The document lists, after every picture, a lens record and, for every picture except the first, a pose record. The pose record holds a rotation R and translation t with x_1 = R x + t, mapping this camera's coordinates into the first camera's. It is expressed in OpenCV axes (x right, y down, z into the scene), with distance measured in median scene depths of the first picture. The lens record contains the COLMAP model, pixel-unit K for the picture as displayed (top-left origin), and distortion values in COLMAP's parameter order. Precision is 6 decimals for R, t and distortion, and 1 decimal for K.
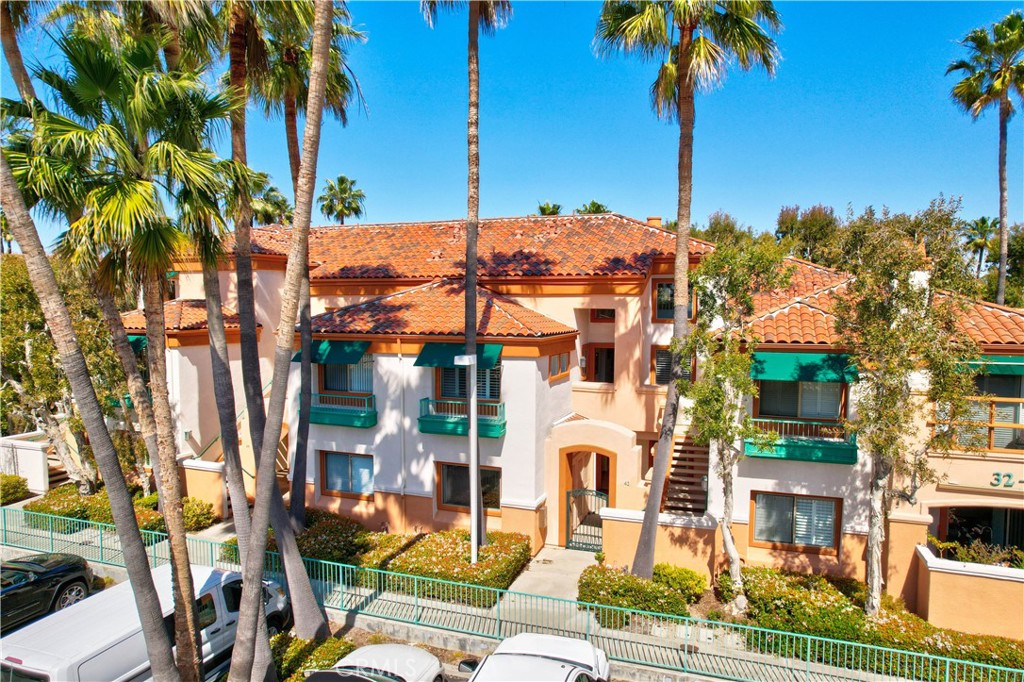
lens RADIAL K [[663.6, 0, 507.1], [0, 663.6, 344.9], [0, 0, 1]] dist [-0.066288, 0.064103]
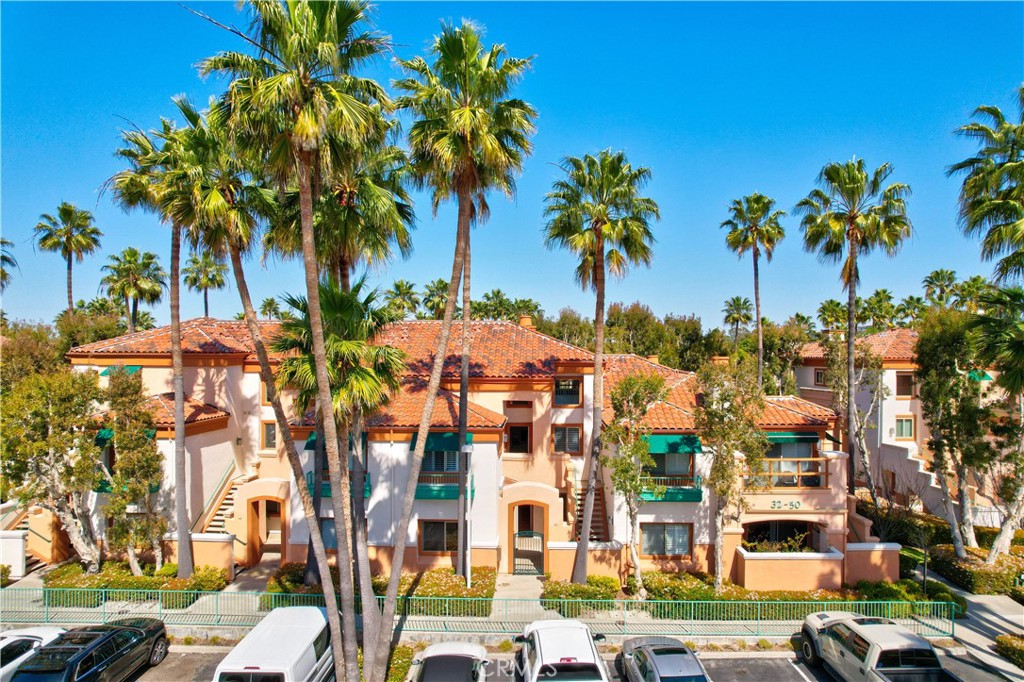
lens RADIAL K [[663.6, 0, 509.1], [0, 663.6, 342.9], [0, 0, 1]] dist [-0.066288, 0.064103]
pose [[0.954667, 0.003502, 0.297654, -0.405575], [0.018838, 0.997216, -0.072152, -0.101826], [-0.297078, 0.074488, 0.951943, -0.449703]]
